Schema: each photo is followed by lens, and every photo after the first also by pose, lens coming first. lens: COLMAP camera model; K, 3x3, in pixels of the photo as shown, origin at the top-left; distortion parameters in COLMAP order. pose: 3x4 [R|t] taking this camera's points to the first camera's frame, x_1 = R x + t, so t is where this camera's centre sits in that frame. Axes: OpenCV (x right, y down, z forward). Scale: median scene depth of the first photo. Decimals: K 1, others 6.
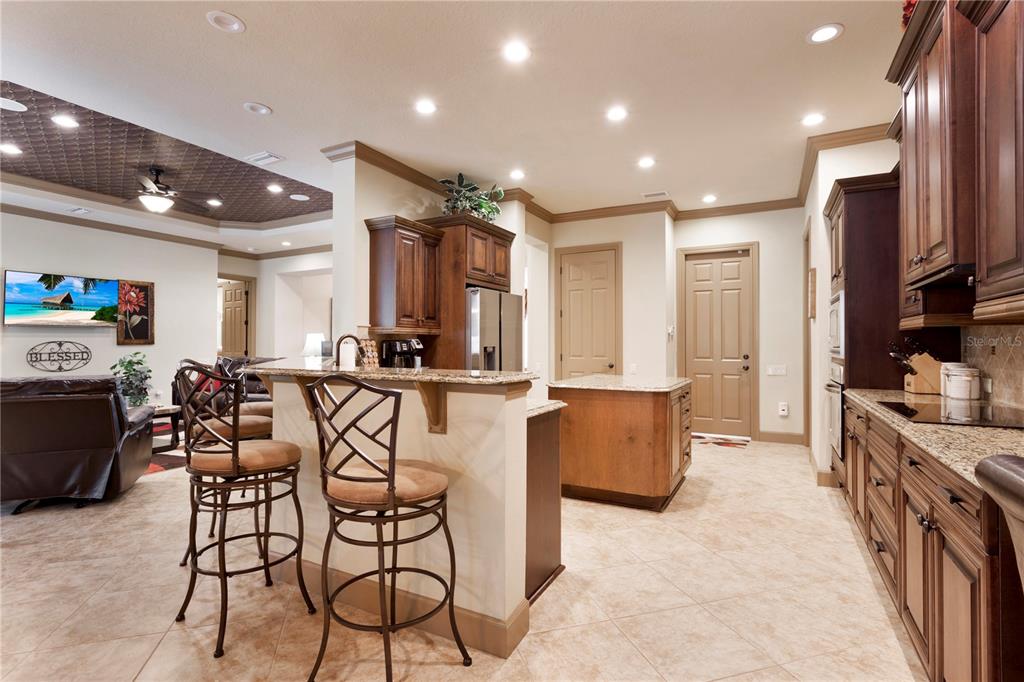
lens RADIAL K [[493.0, 0, 506.4], [0, 493.0, 339.1], [0, 0, 1]] dist [-0.003176, 0.005002]
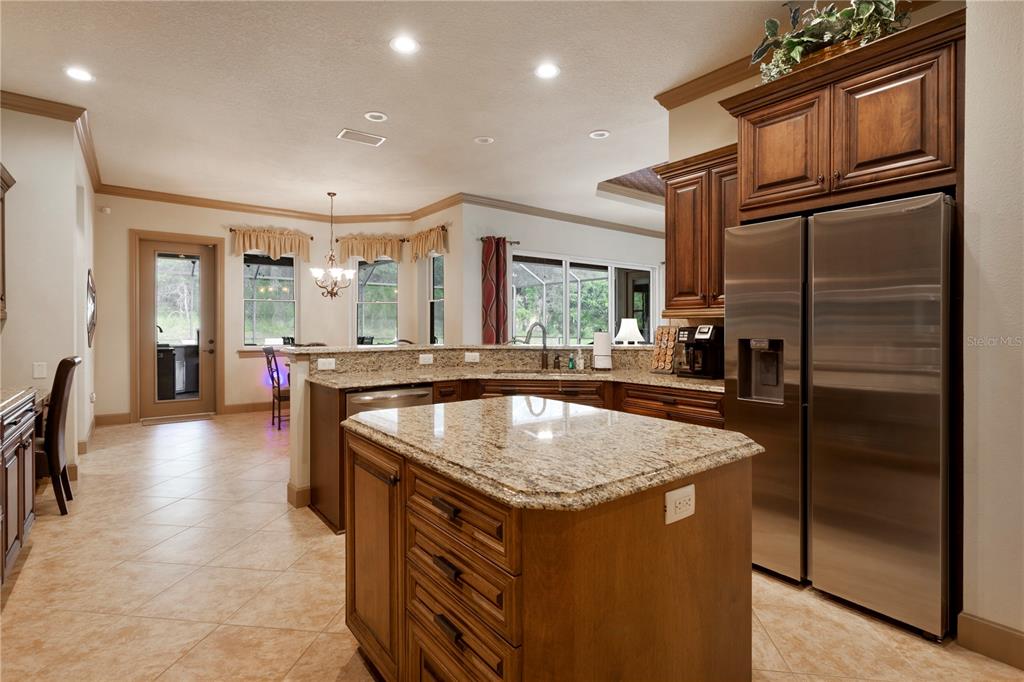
lens RADIAL K [[493.0, 0, 506.4], [0, 493.0, 339.1], [0, 0, 1]] dist [-0.003176, 0.005002]
pose [[-0.413871, 0.023356, -0.910036, 0.583433], [0.012276, 0.999723, 0.020075, 0.001585], [0.910253, -0.002863, -0.414043, 1.094879]]
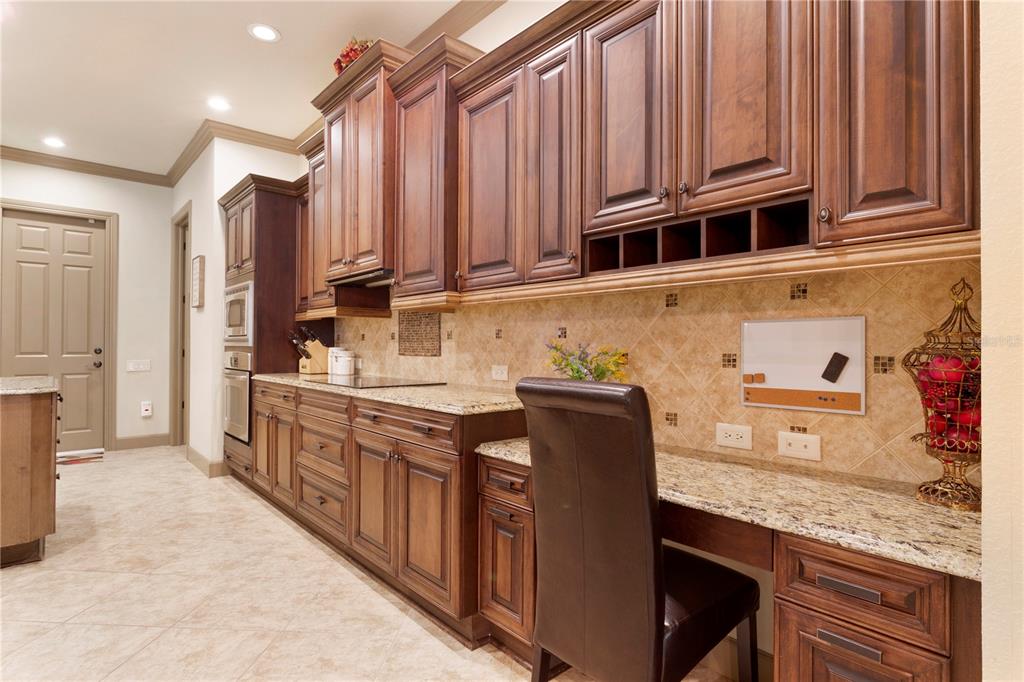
lens RADIAL K [[529.0, 0, 512.0], [0, 529.0, 341.0], [0, 0, 1]] dist [0.002247, -0.000316]
pose [[0.350566, 0.005905, 0.936519, -0.137361], [-0.011141, 0.999936, -0.002135, 0.019615], [-0.936472, -0.009686, 0.350610, 0.068067]]
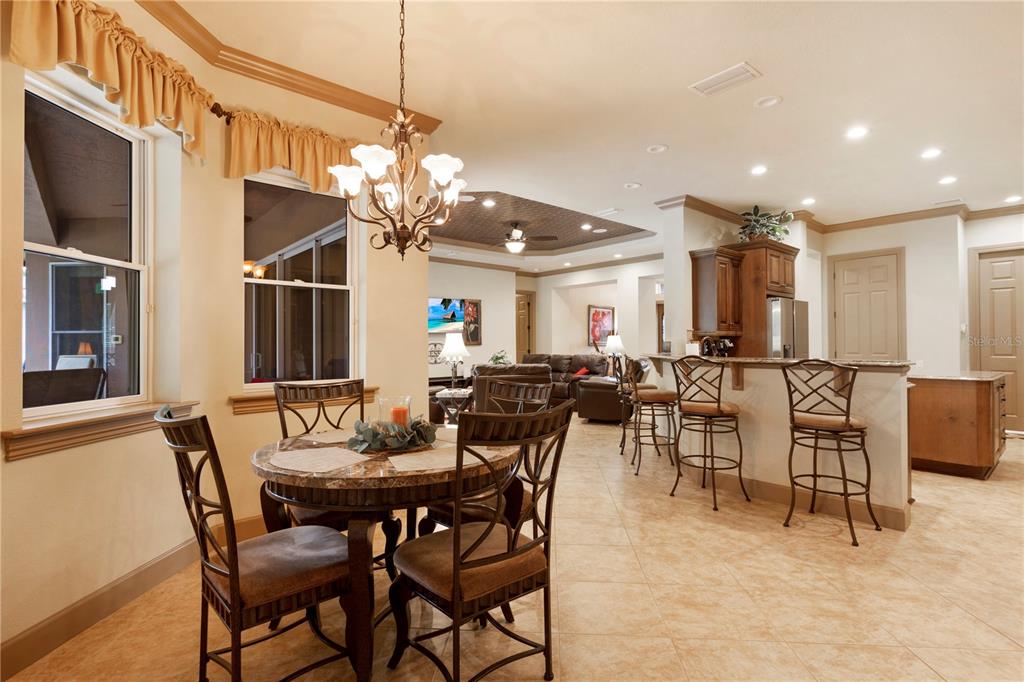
lens RADIAL K [[493.0, 0, 506.4], [0, 493.0, 339.1], [0, 0, 1]] dist [-0.003176, 0.005002]
pose [[0.935483, -0.010522, -0.353215, -0.284361], [0.010886, 0.999940, -0.000955, -0.006221], [0.353204, -0.002951, 0.935542, -0.442393]]
